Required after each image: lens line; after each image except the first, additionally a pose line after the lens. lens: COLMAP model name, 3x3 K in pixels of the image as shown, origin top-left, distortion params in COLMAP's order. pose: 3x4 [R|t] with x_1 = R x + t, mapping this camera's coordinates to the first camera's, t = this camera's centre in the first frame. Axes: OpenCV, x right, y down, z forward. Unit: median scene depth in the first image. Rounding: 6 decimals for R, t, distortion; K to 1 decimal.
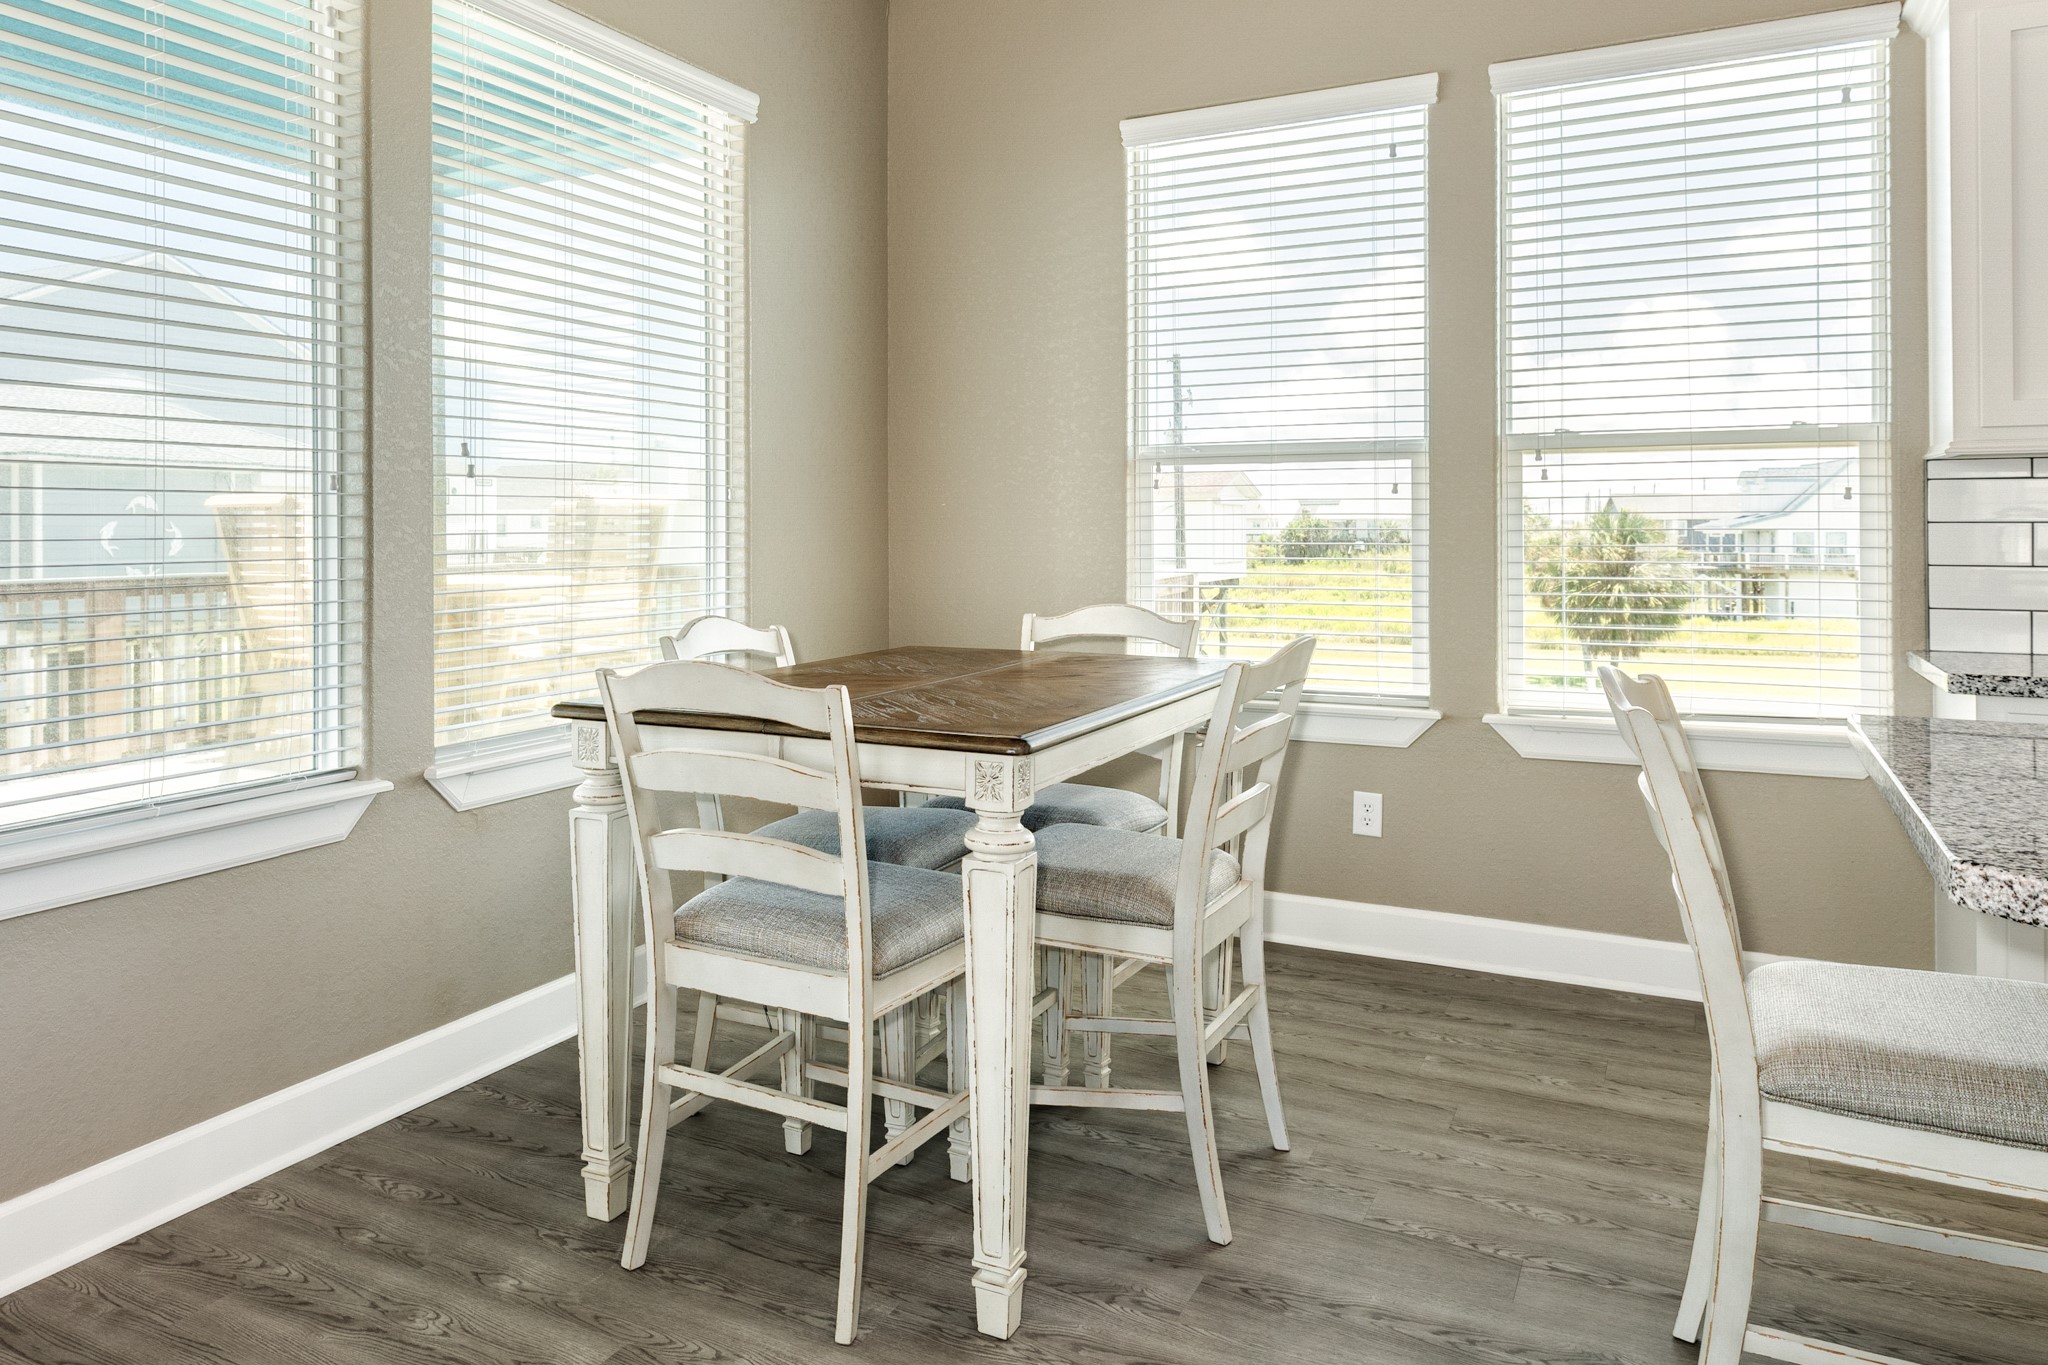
lens RADIAL K [[1431.9, 0, 892.7], [0, 1431.9, 520.7], [0, 0, 1]] dist [0.010673, -0.011361]
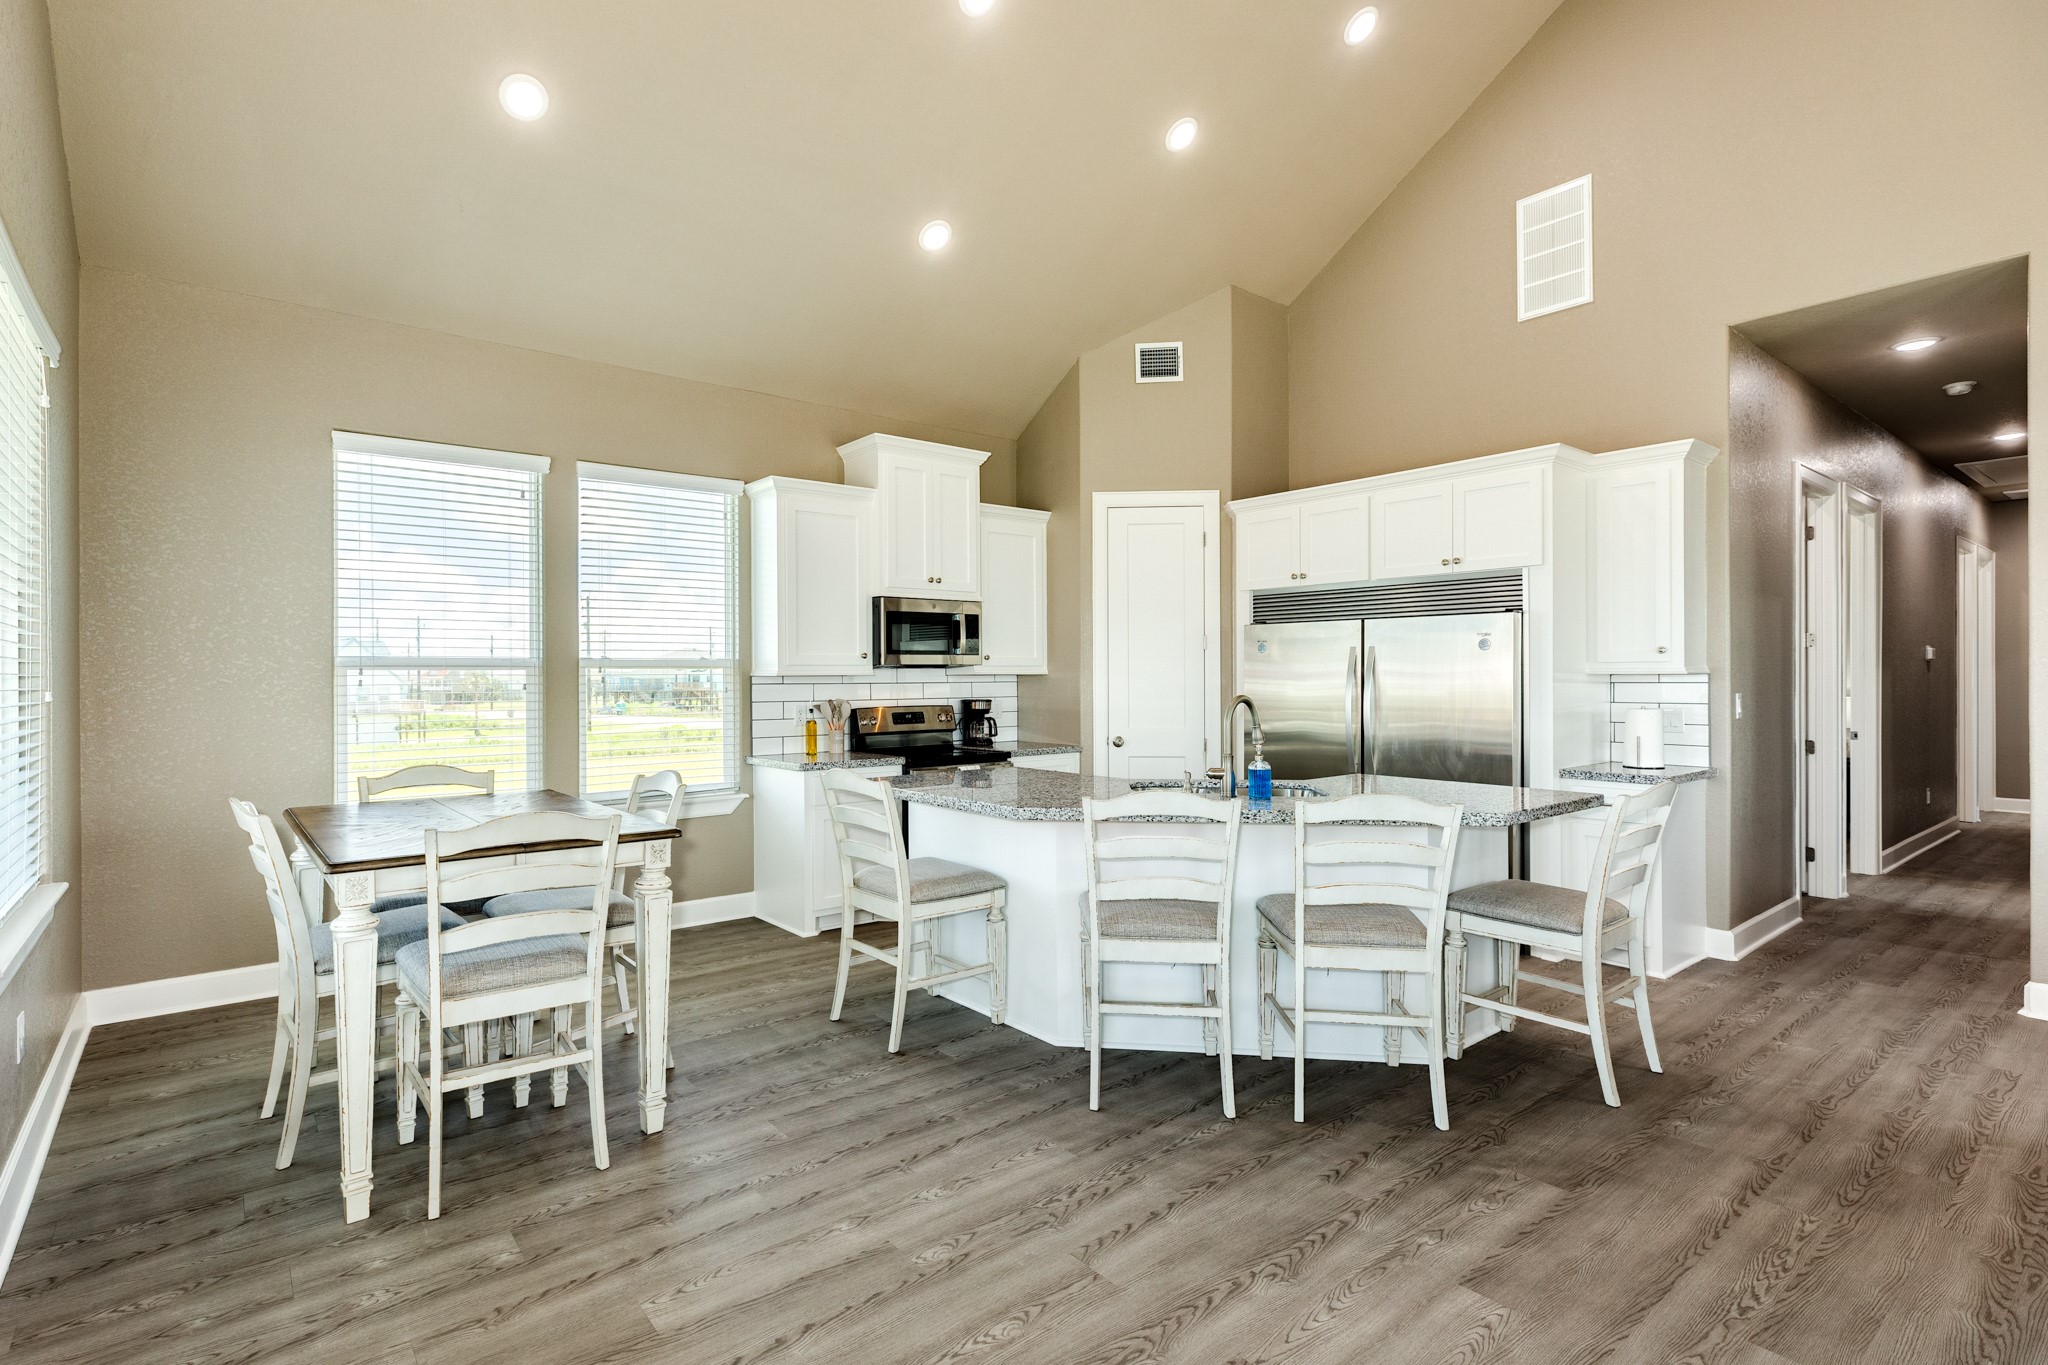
lens RADIAL K [[972.6, 0, 946.1], [0, 972.6, 680.3], [0, 0, 1]] dist [0.003067, 0.000345]
pose [[0.402622, -0.001516, 0.915365, -0.561054], [0.001143, 0.999999, 0.001153, -0.033234], [-0.915365, 0.000582, 0.402624, 0.048748]]
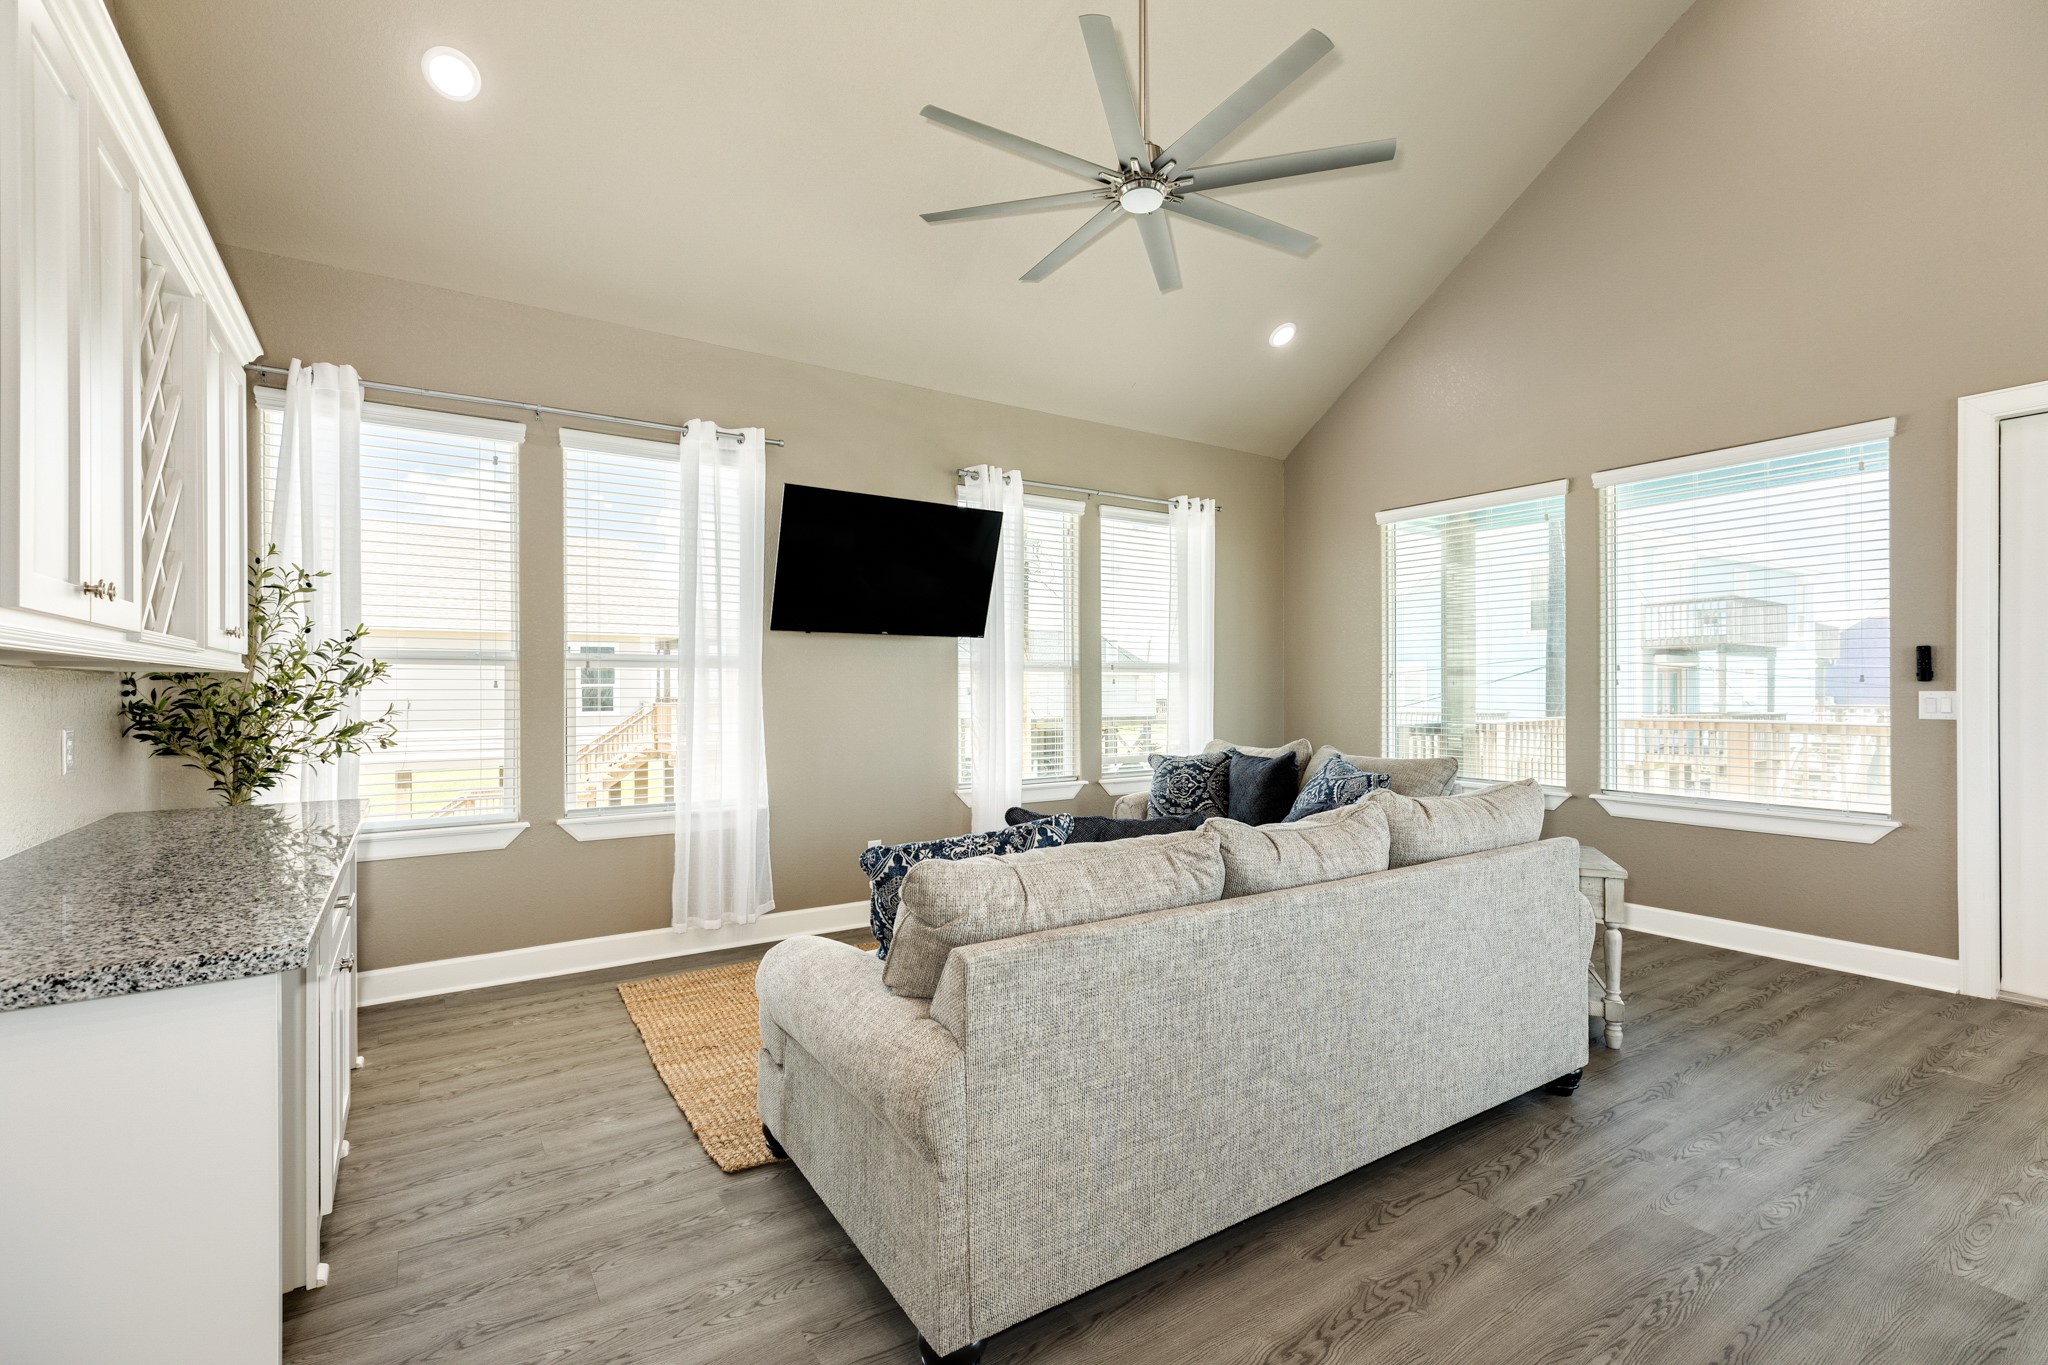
lens RADIAL K [[914.5, 0, 1018.4], [0, 914.5, 686.9], [0, 0, 1]] dist [0.004922, -0.001263]
pose [[-0.456918, 0.003404, -0.889502, 0.765807], [0.006773, 0.999977, 0.000347, -0.019416], [0.889483, -0.005866, -0.456930, -0.251561]]
